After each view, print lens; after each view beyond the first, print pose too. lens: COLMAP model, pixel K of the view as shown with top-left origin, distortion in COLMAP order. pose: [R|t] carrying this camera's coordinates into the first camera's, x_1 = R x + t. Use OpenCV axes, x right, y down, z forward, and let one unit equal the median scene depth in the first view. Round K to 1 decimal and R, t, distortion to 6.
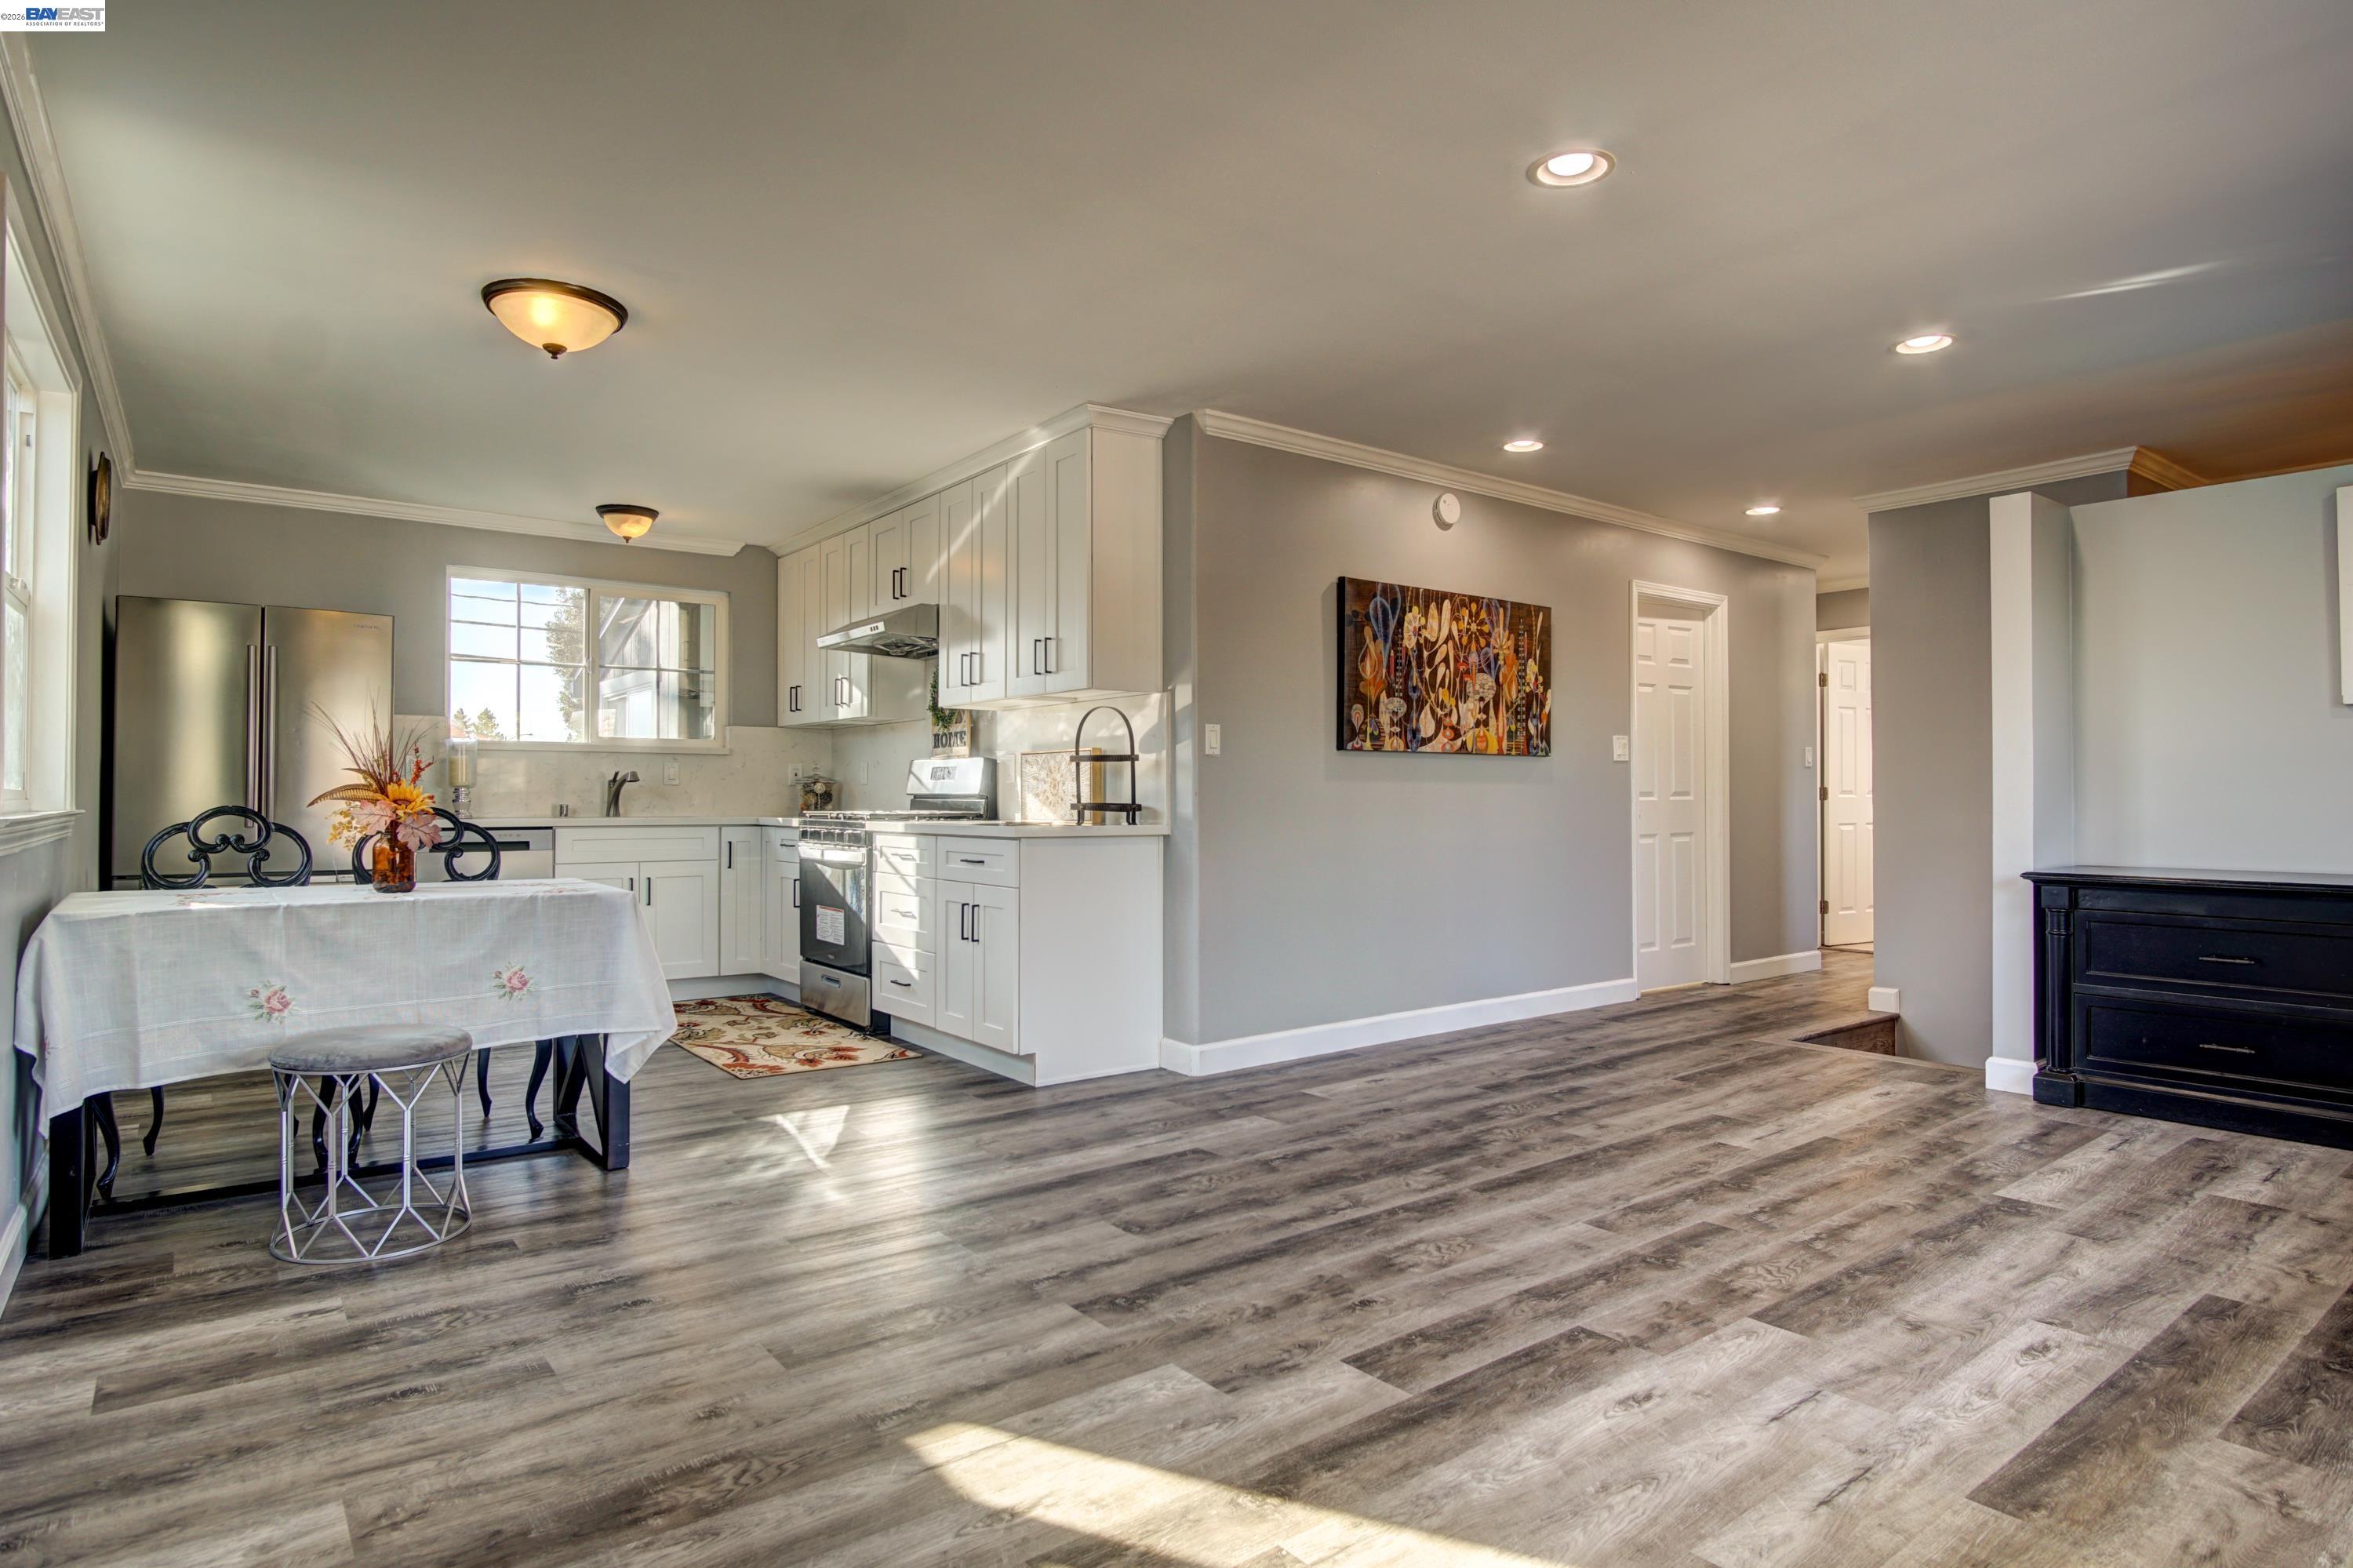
lens RADIAL K [[1278.6, 0, 1193.3], [0, 1278.6, 777.9], [0, 0, 1]] dist [-0.035499, 0.010490]
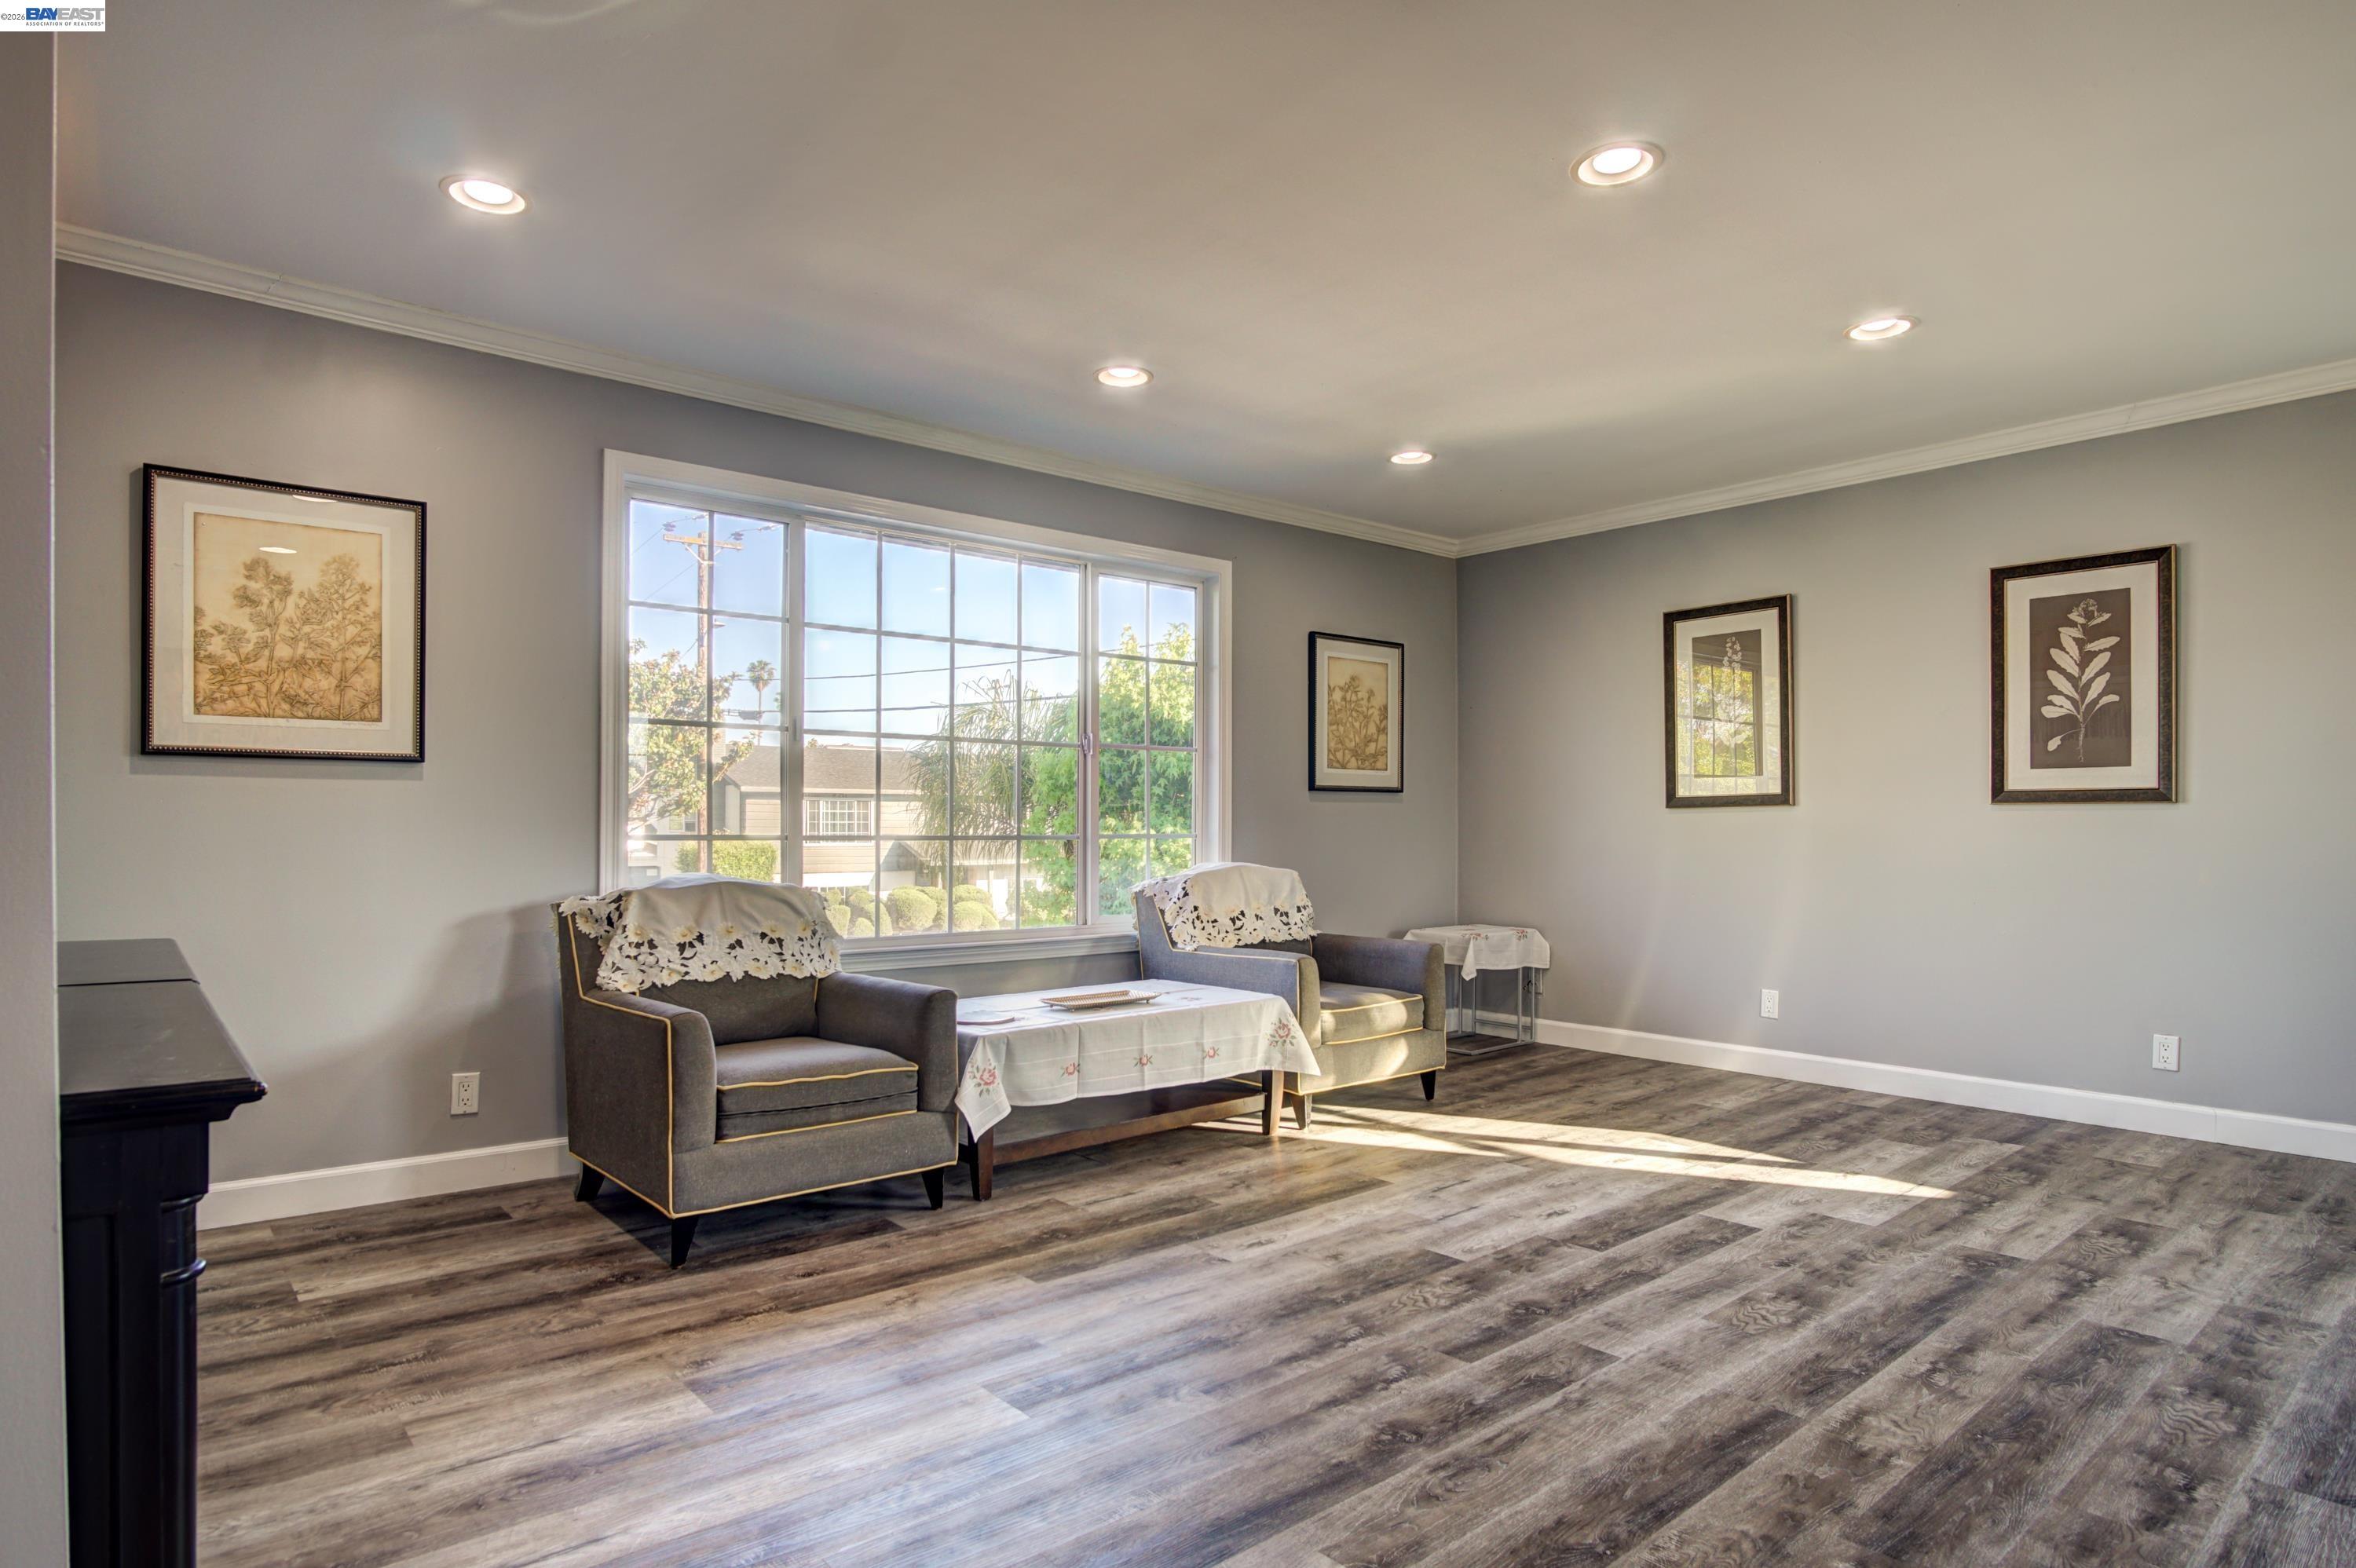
lens RADIAL K [[1280.0, 0, 1193.6], [0, 1280.0, 819.0], [0, 0, 1]] dist [-0.035499, 0.010490]
pose [[-0.998663, -0.001258, -0.051679, 0.562194], [-0.000096, 0.999747, -0.022478, 0.022951], [0.051694, -0.022443, -0.998411, 1.632438]]
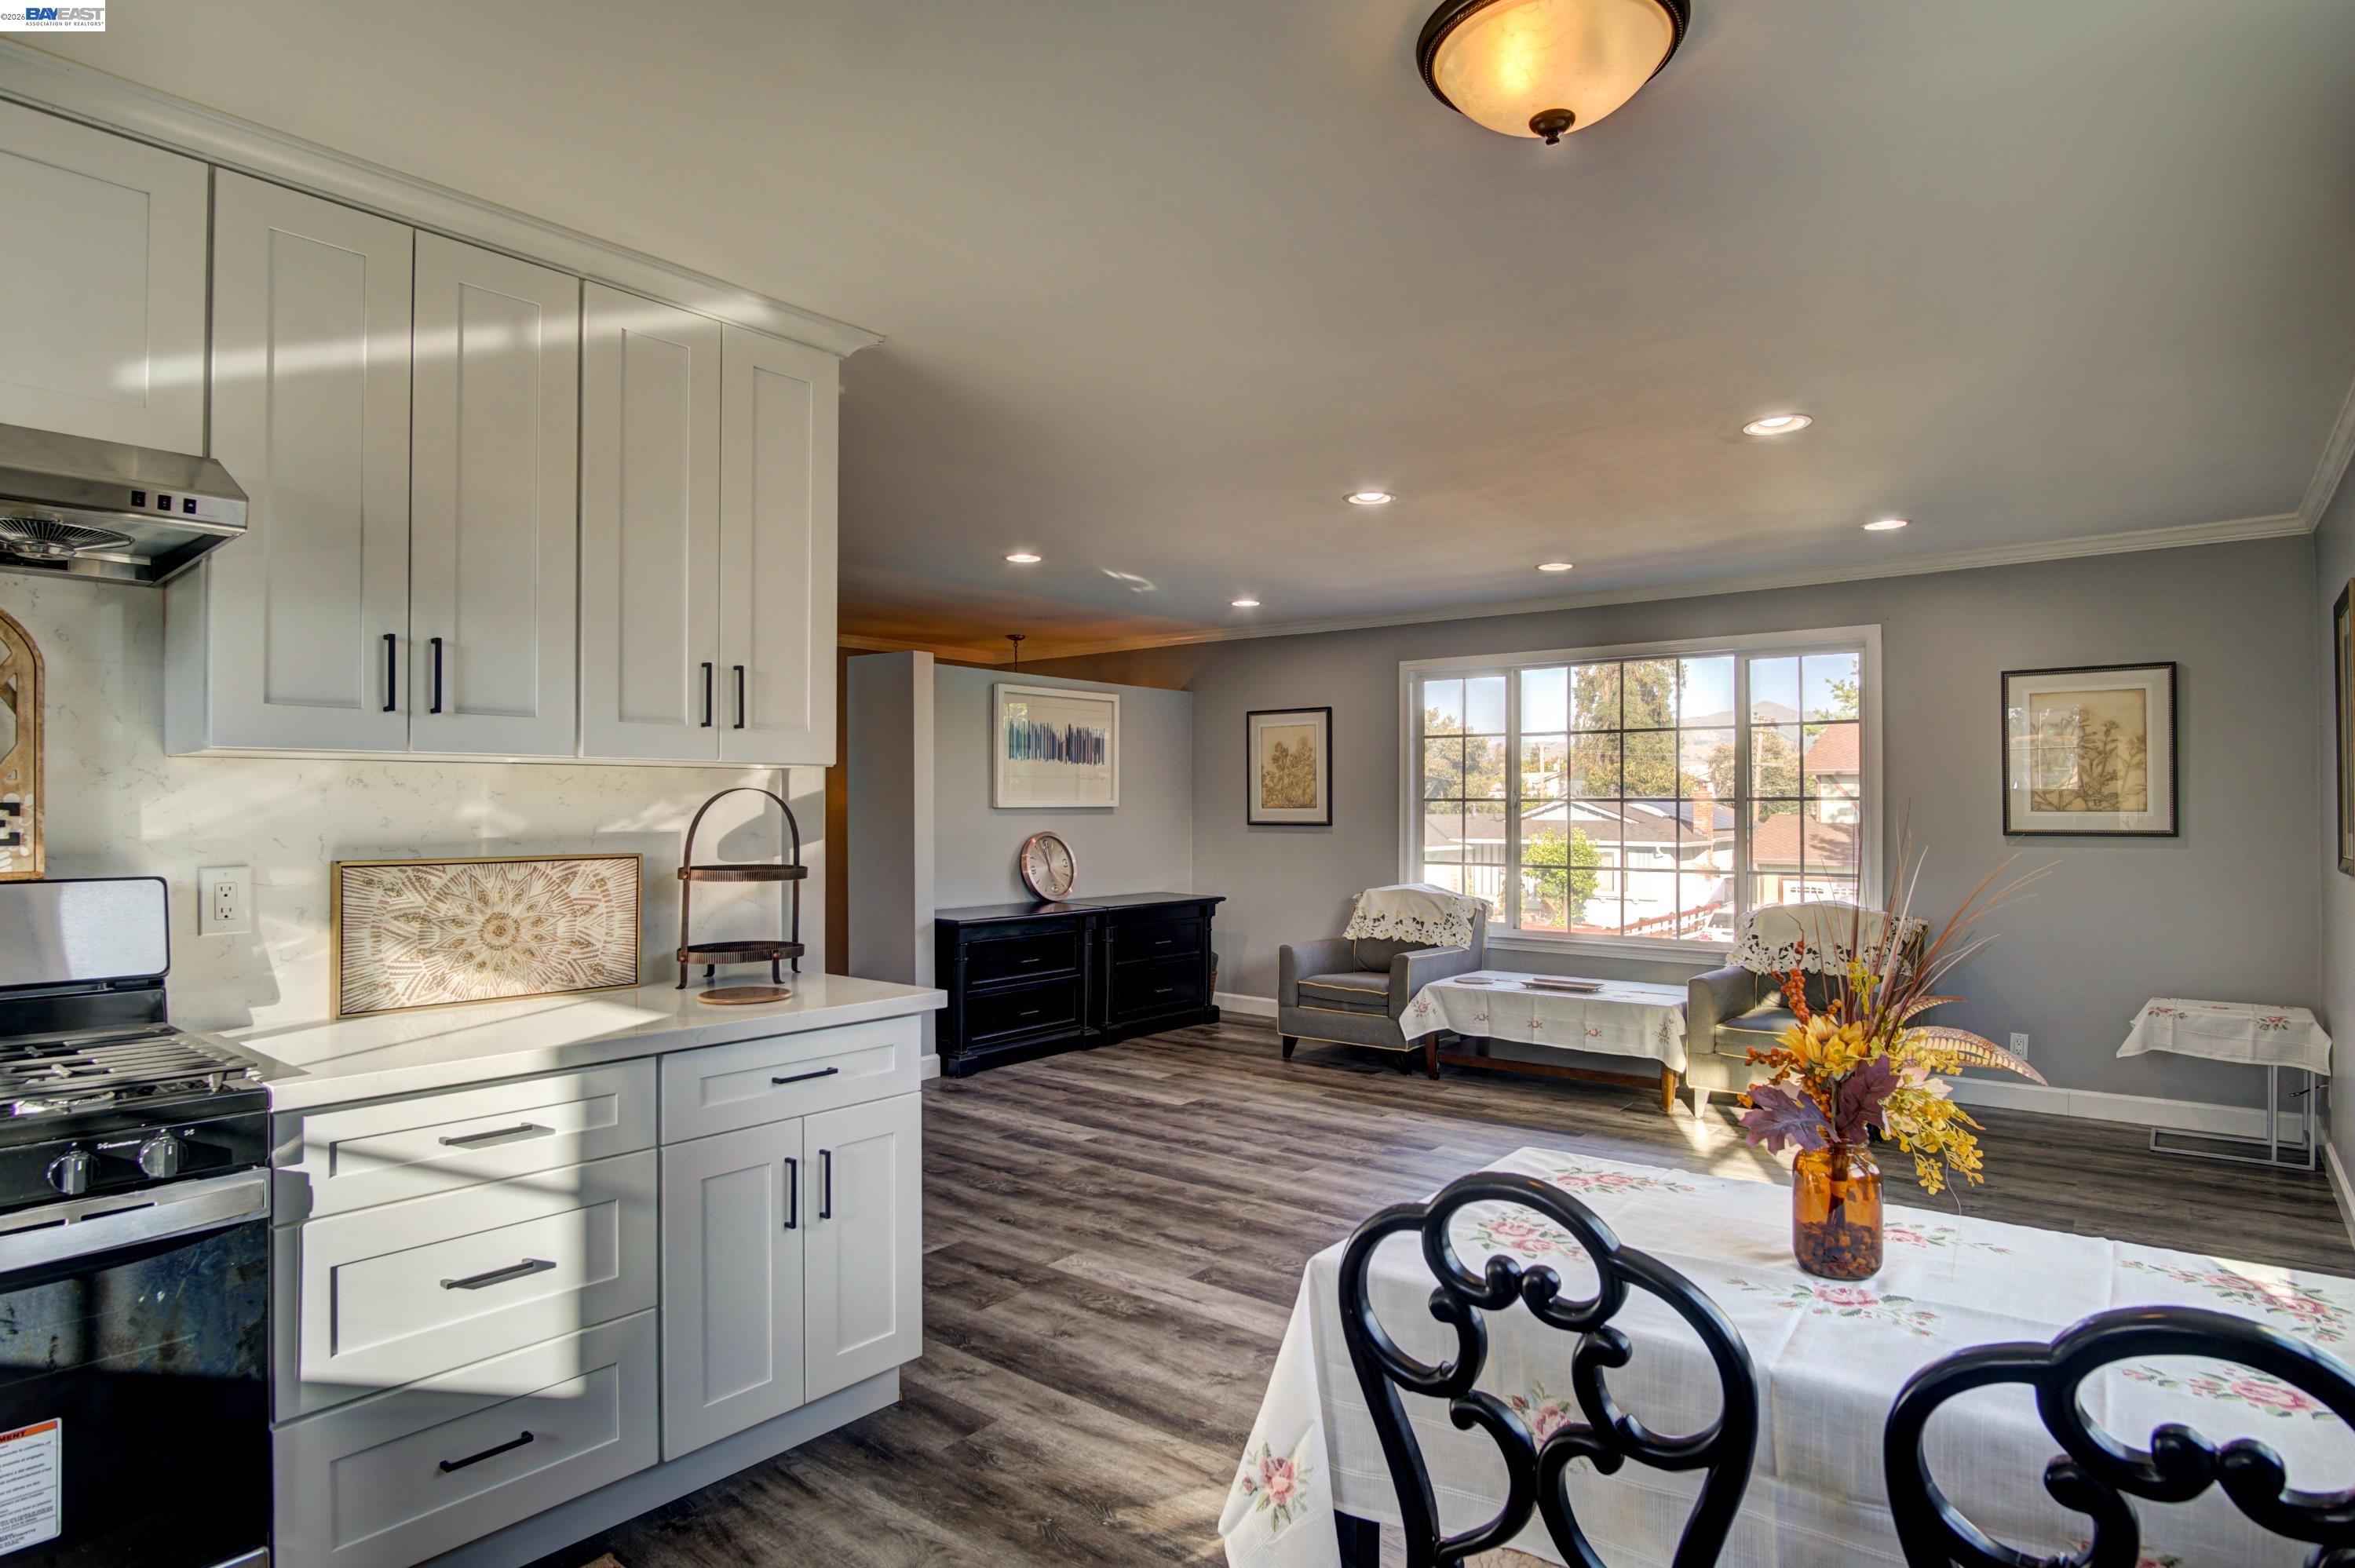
lens RADIAL K [[1279.5, 0, 1165.0], [0, 1279.5, 785.0], [0, 0, 1]] dist [-0.035499, 0.010490]
pose [[-0.223339, 0.017172, 0.974590, -1.034747], [-0.013299, 0.999698, -0.020662, -0.069123], [-0.974650, -0.017576, -0.223043, 1.365506]]
